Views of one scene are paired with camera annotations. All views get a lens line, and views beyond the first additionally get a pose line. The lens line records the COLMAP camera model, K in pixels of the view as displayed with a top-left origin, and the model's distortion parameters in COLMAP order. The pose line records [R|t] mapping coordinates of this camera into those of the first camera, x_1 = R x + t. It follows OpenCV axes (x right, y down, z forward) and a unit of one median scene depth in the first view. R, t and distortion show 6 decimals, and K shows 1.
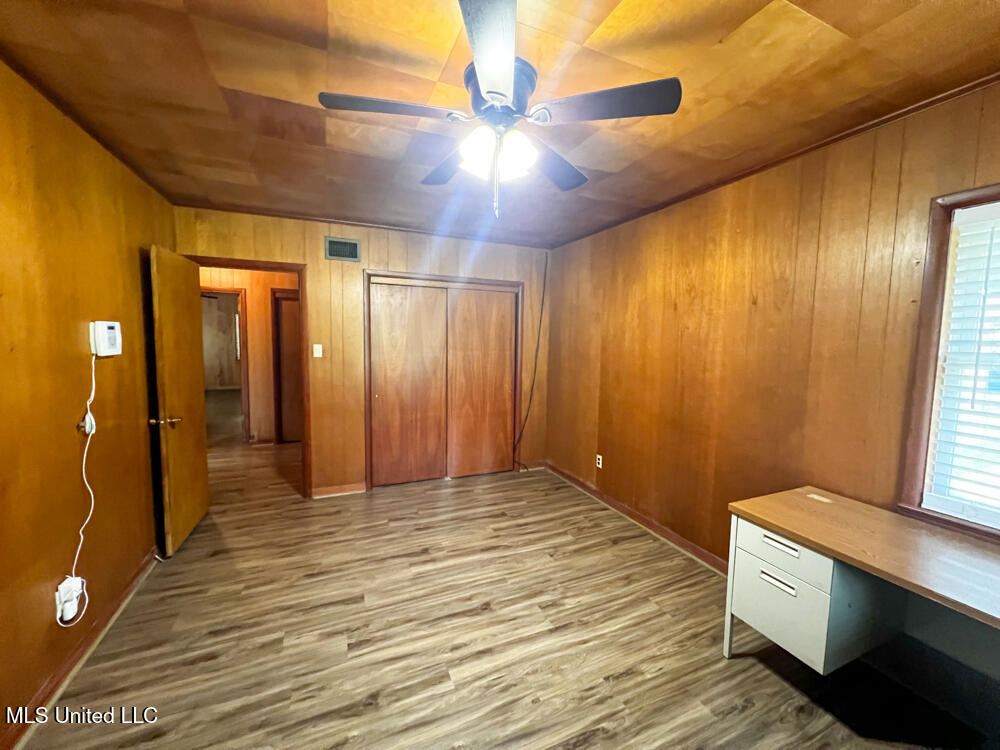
lens RADIAL K [[400.9, 0, 499.0], [0, 400.9, 374.3], [0, 0, 1]] dist [-0.004751, 0.000762]
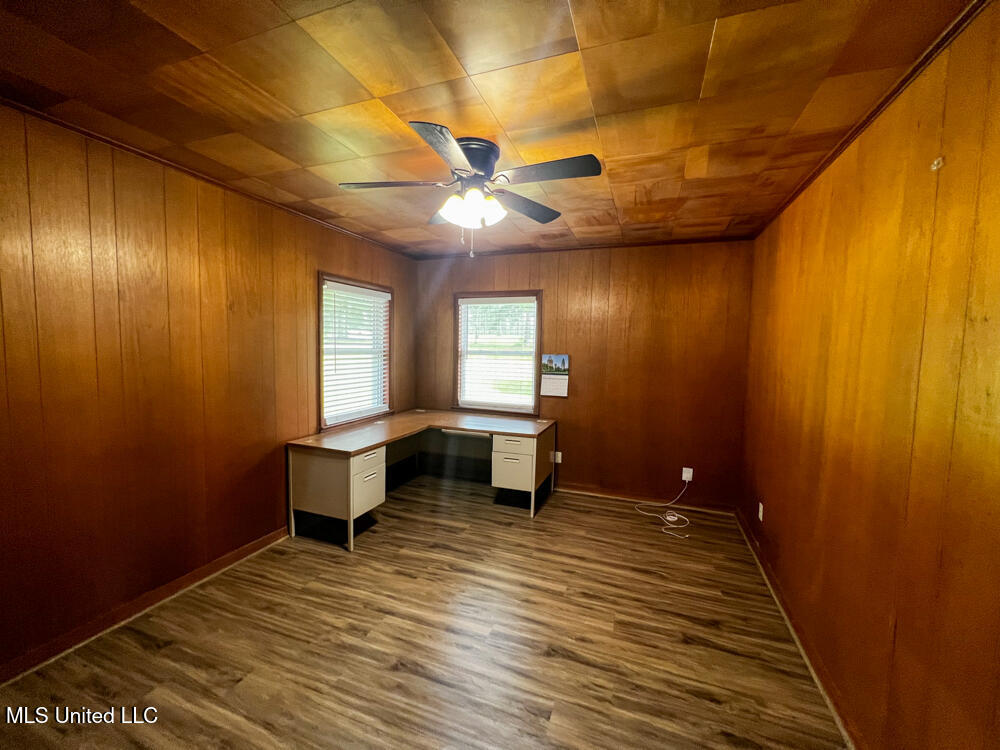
lens RADIAL K [[399.2, 0, 499.0], [0, 399.2, 373.7], [0, 0, 1]] dist [-0.011057, 0.001071]
pose [[-0.723918, -0.079945, 0.685239, -0.770104], [0.027467, 0.989136, 0.144417, -0.157568], [-0.689339, 0.123368, -0.713857, 1.493972]]
